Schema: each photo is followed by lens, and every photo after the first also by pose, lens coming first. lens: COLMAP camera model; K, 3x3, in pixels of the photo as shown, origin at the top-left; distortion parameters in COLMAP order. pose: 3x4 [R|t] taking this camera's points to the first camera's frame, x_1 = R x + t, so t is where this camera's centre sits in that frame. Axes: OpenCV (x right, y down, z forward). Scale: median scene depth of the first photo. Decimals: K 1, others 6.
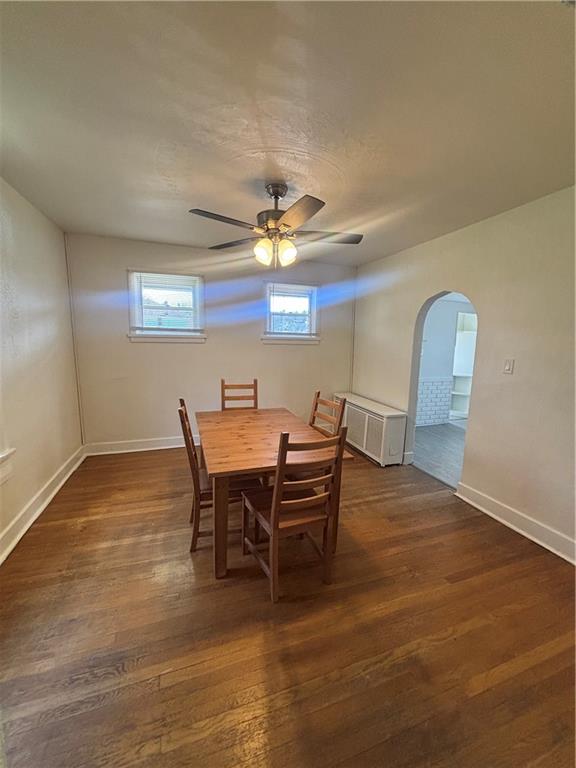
lens RADIAL K [[306.1, 0, 291.8], [0, 306.1, 385.4], [0, 0, 1]] dist [0.000626, 0.000009]
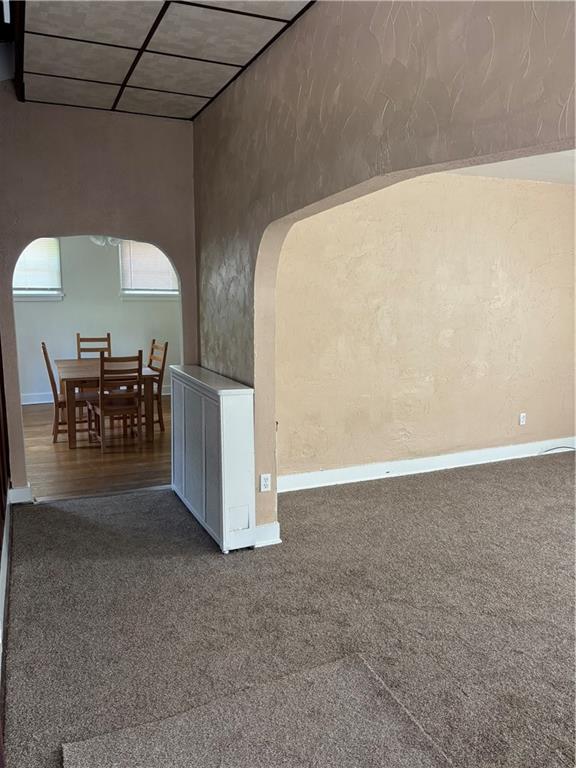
lens RADIAL K [[576.0, 0, 285.5], [0, 576.0, 382.7], [0, 0, 1]] dist [-0.043414, -0.000439]
pose [[0.997021, -0.026014, 0.072614, 0.382580], [0.024913, 0.999561, 0.016031, 0.149479], [-0.072999, -0.014174, 0.997231, -1.174834]]
